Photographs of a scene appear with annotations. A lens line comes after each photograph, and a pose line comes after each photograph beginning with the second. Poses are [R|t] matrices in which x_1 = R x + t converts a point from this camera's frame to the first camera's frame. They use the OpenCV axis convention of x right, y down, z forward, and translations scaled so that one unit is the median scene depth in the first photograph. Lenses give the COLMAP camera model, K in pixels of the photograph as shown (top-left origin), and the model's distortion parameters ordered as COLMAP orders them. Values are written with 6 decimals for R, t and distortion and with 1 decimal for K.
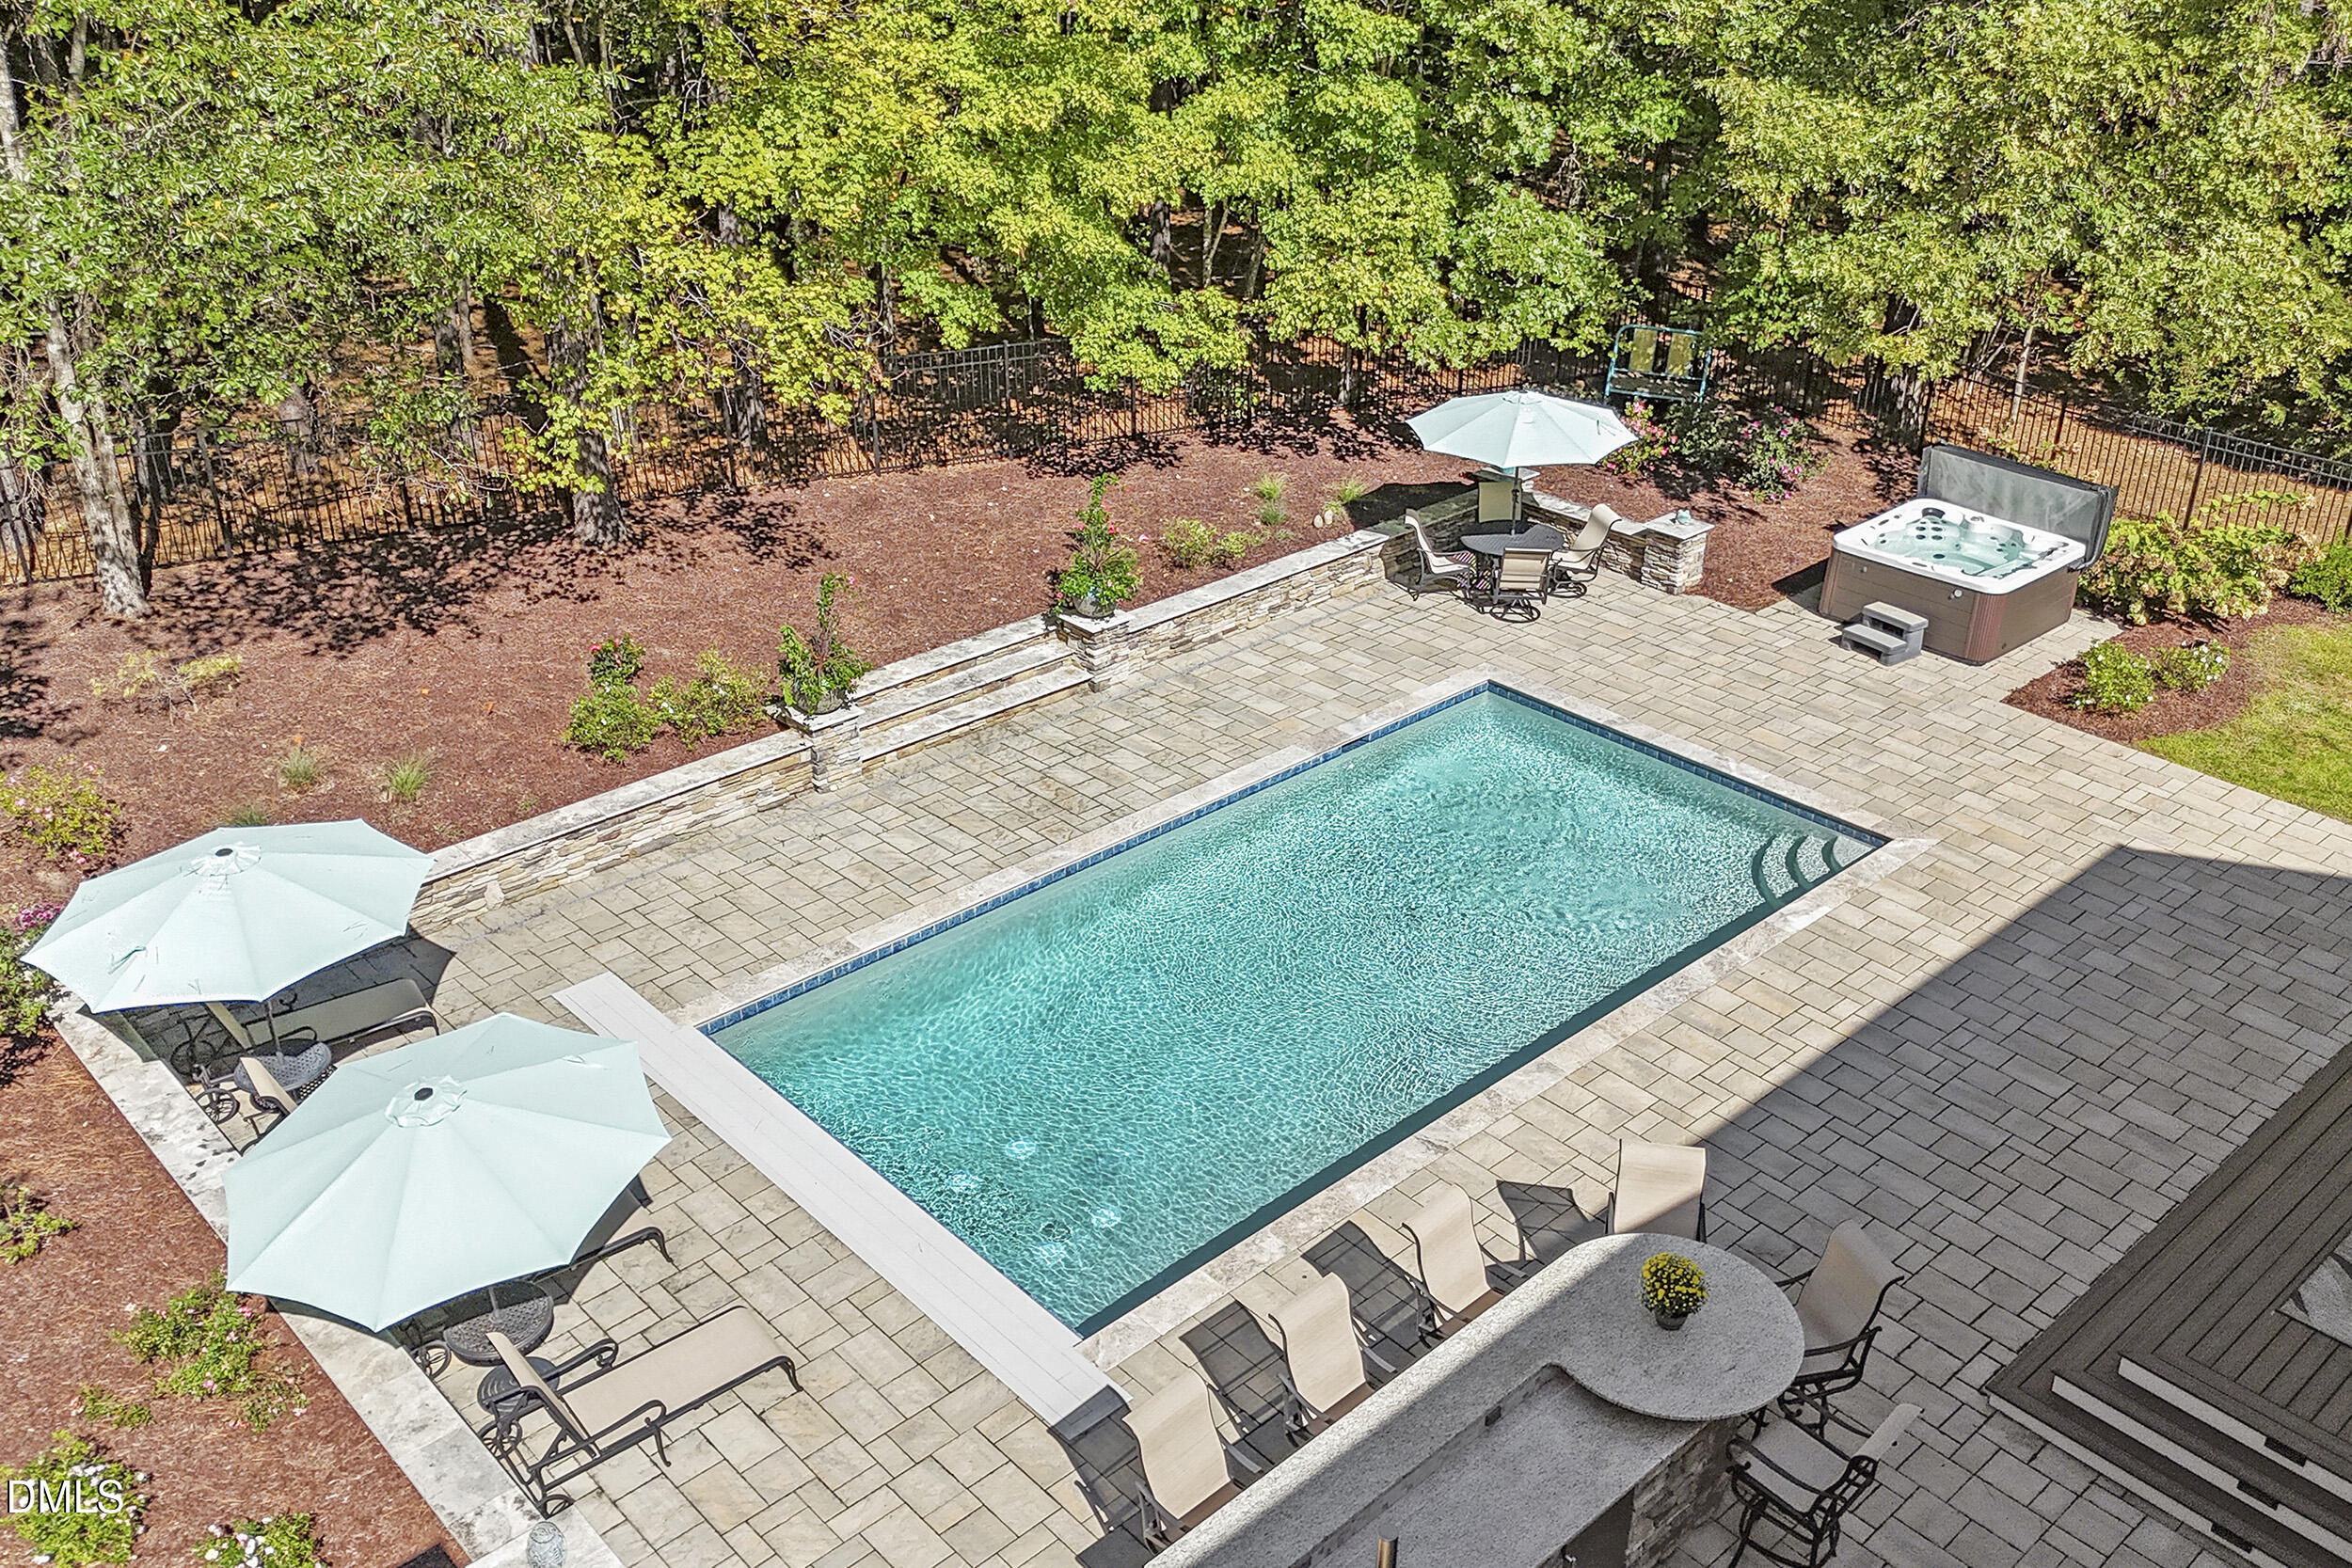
lens RADIAL K [[2033.3, 0, 1169.1], [0, 2033.3, 775.6], [0, 0, 1]] dist [0.012881, -0.032146]
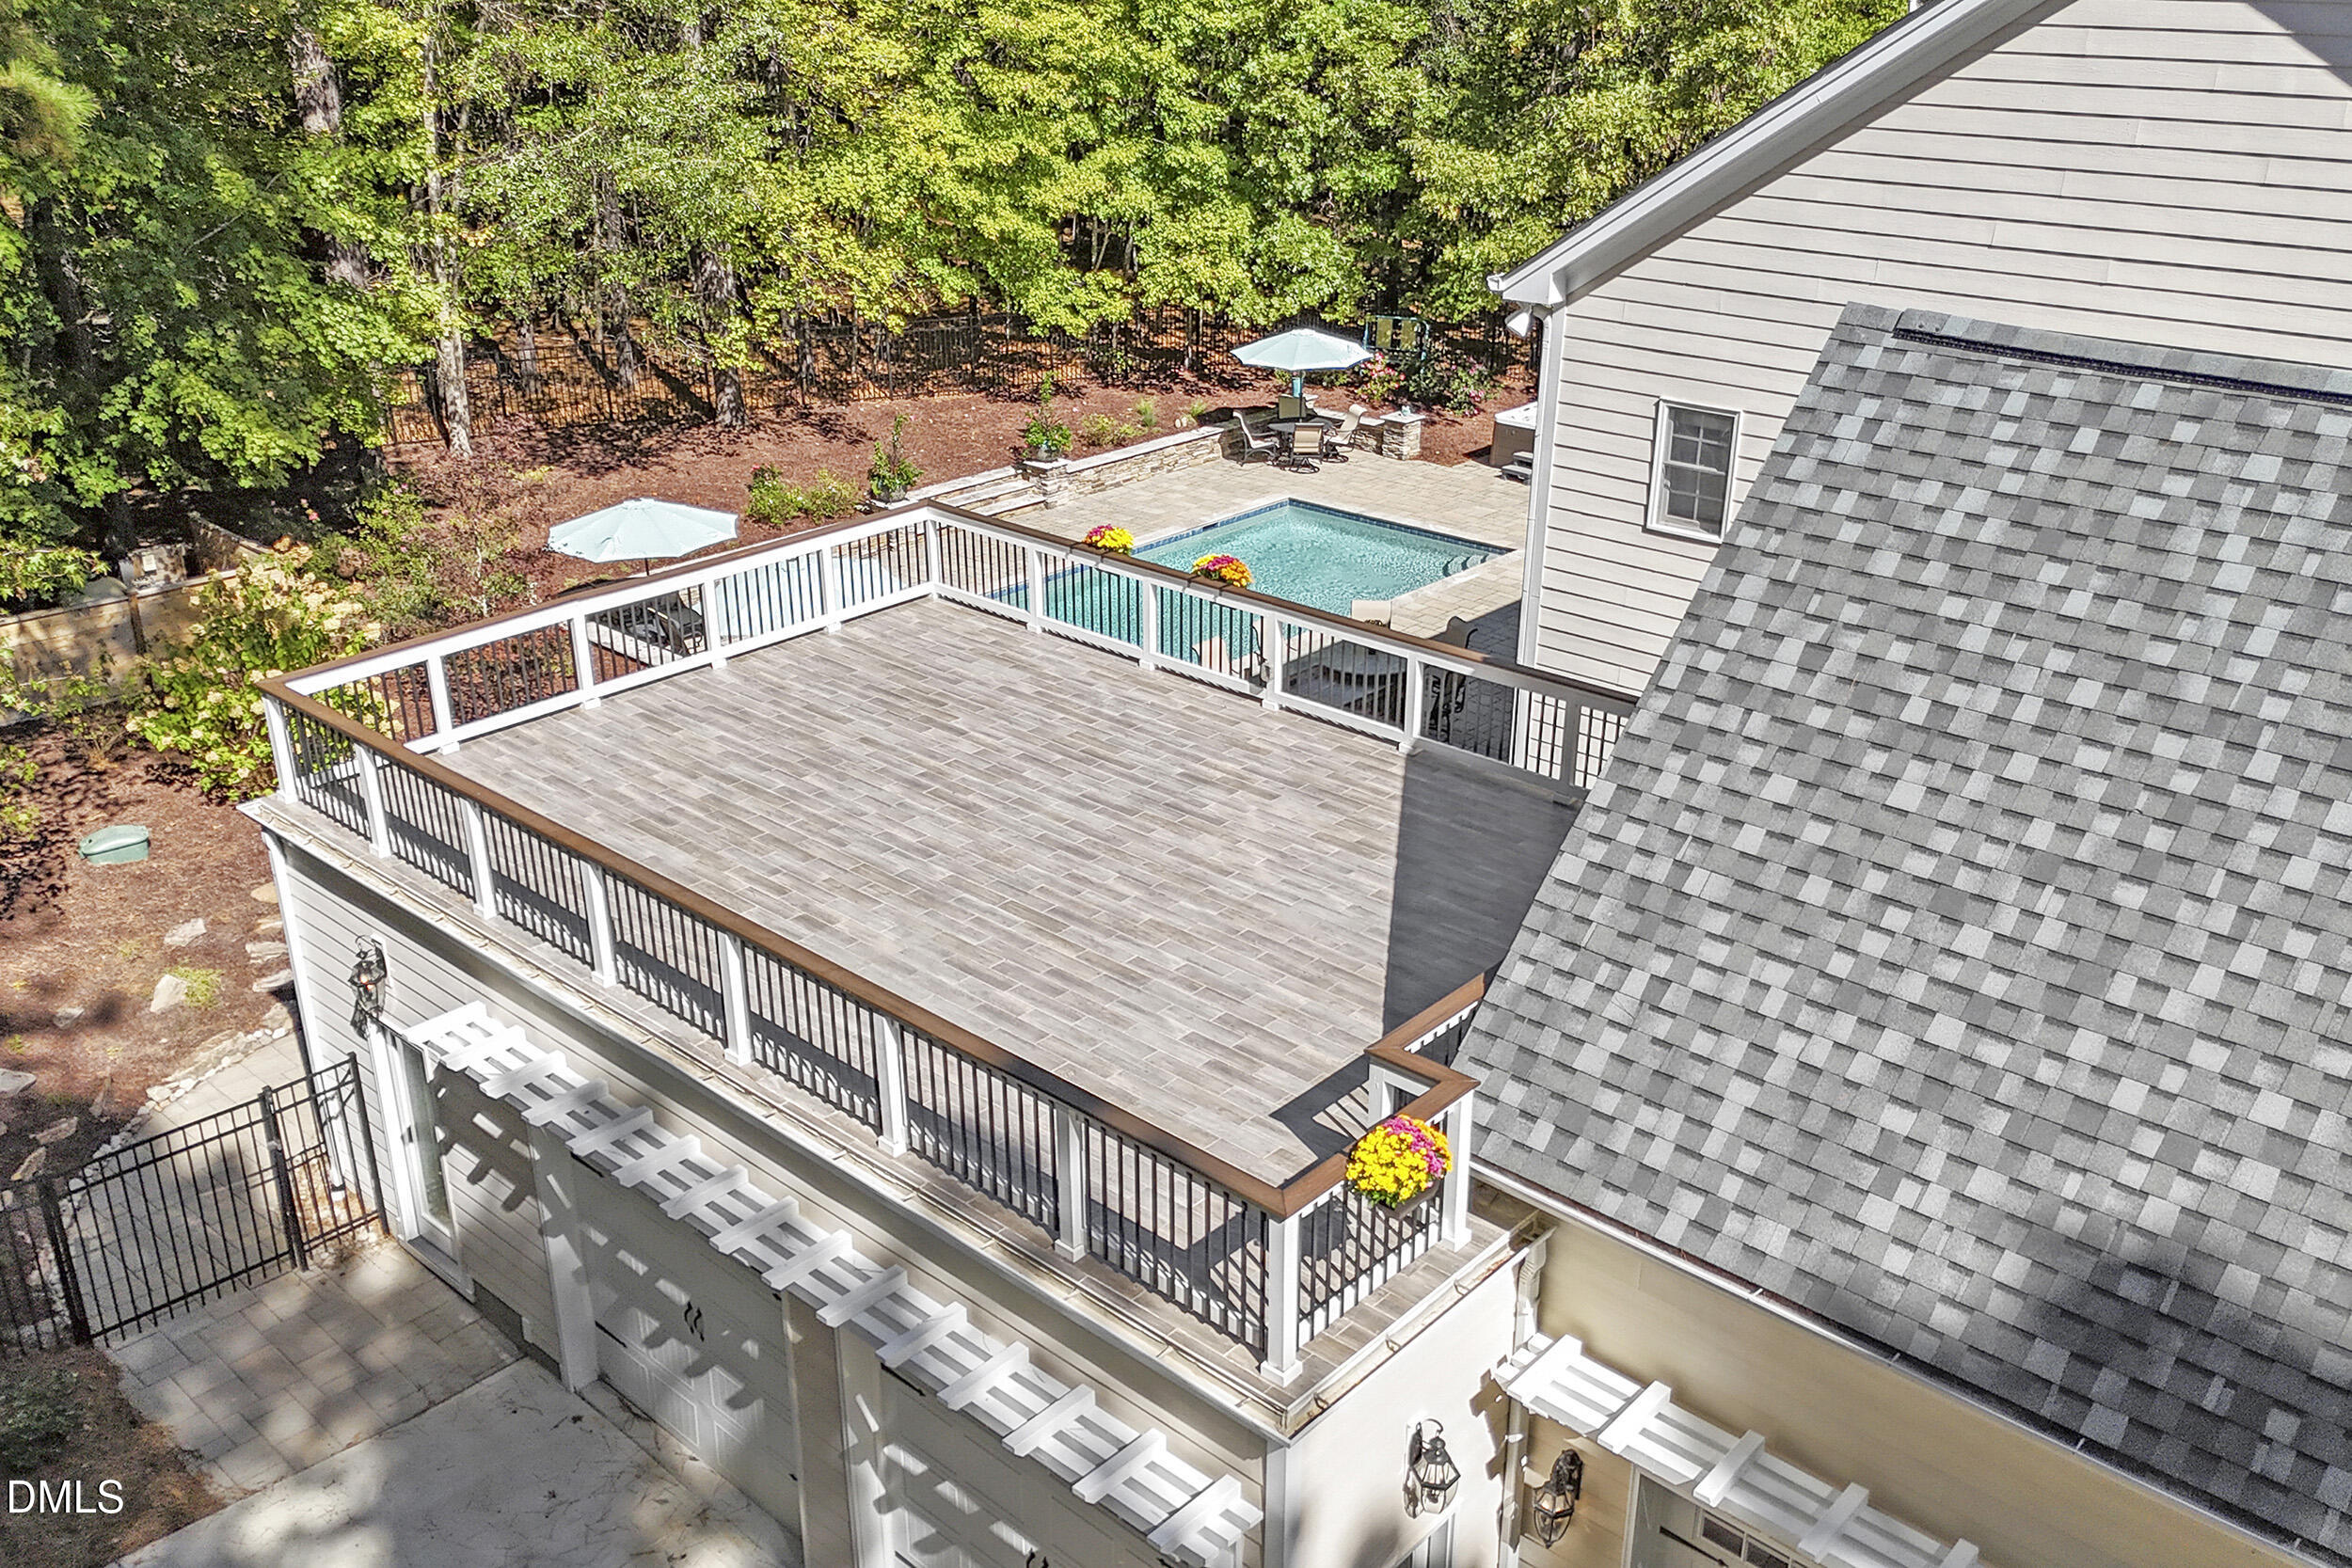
lens RADIAL K [[2033.3, 0, 1179.0], [0, 2033.3, 789.8], [0, 0, 1]] dist [0.012881, -0.032146]
pose [[0.995140, -0.038619, 0.090585, -0.081724], [0.044690, 0.996820, -0.065977, 0.271975], [-0.087749, 0.069705, 0.993701, -0.559268]]
